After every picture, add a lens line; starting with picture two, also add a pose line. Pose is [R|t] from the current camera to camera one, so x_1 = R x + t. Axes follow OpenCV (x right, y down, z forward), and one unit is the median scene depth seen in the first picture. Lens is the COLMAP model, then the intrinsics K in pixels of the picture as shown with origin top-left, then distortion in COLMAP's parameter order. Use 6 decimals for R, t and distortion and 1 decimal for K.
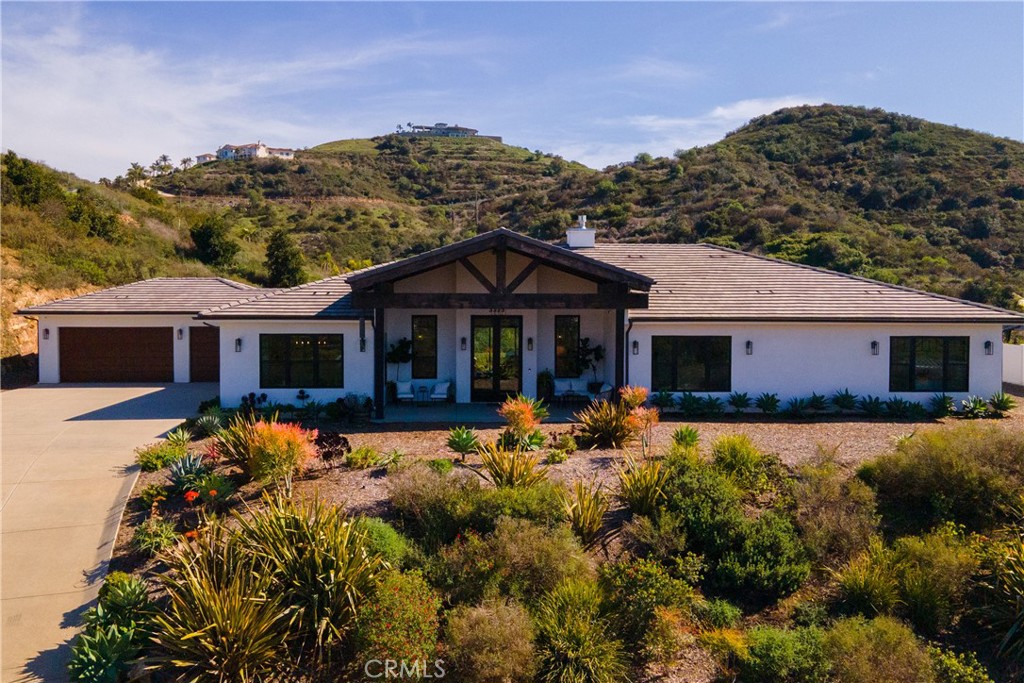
lens RADIAL K [[970.8, 0, 553.8], [0, 970.8, 308.4], [0, 0, 1]] dist [0.056797, -0.009321]
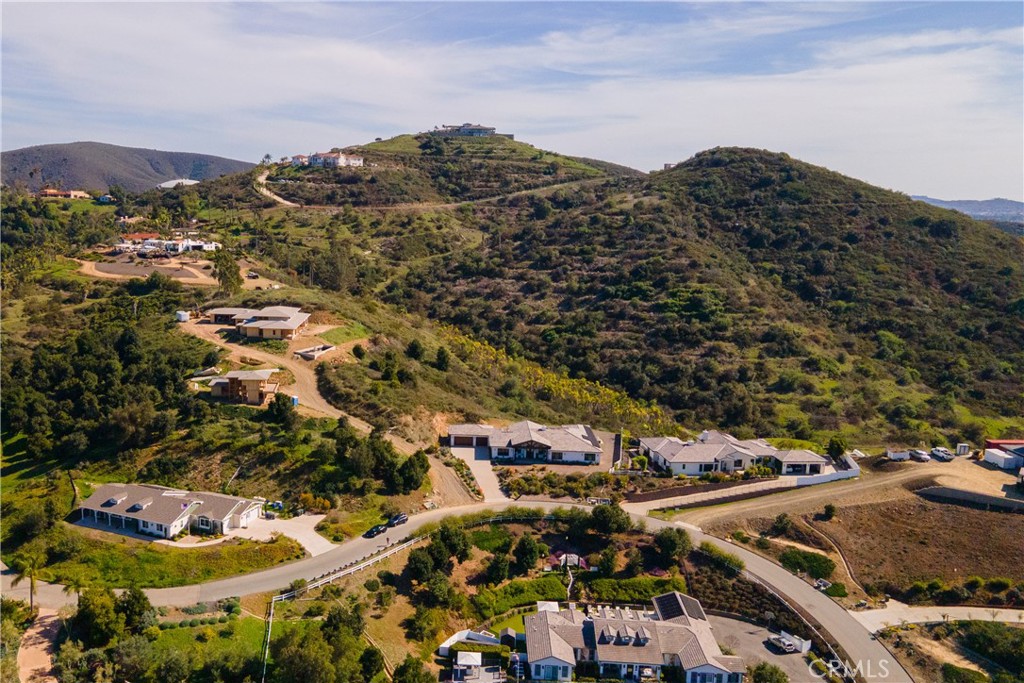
lens RADIAL K [[946.8, 0, 510.2], [0, 946.8, 357.6], [0, 0, 1]] dist [0.076506, 0.030303]
pose [[0.998425, 0.042397, -0.036740, 0.001388], [-0.035855, 0.985919, 0.163335, -0.132437], [0.043147, -0.161760, 0.985886, -0.430435]]
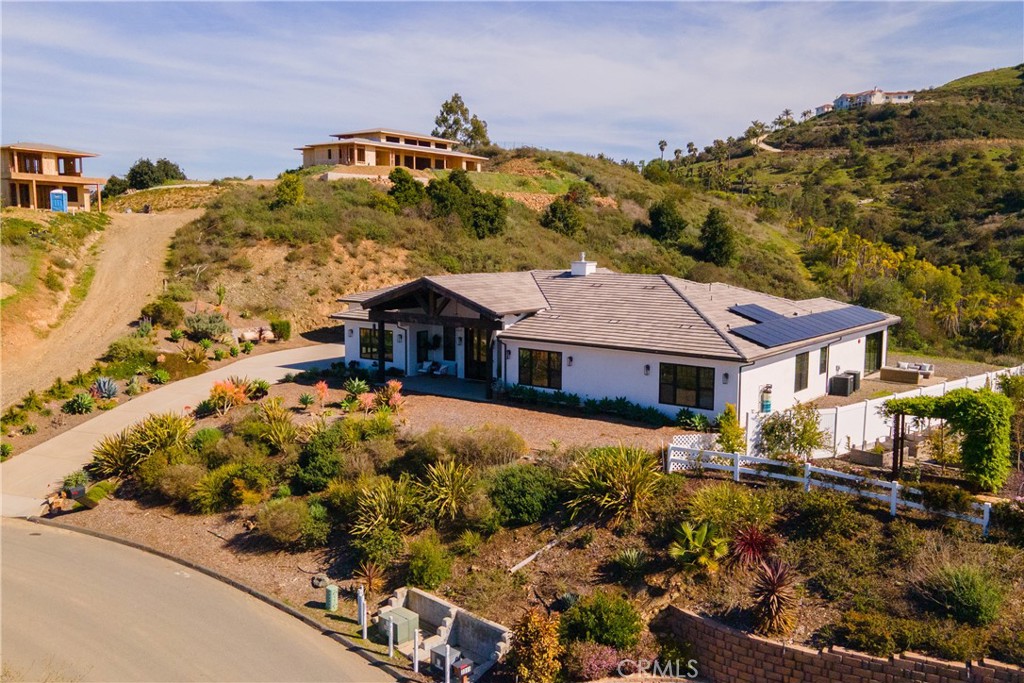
lens RADIAL K [[946.8, 0, 510.2], [0, 946.8, 357.6], [0, 0, 1]] dist [0.076506, 0.030303]
pose [[0.765606, 0.090621, -0.636895, 0.074376], [-0.018157, 0.992678, 0.119417, -0.009589], [0.643053, -0.079862, 0.761646, -0.009917]]
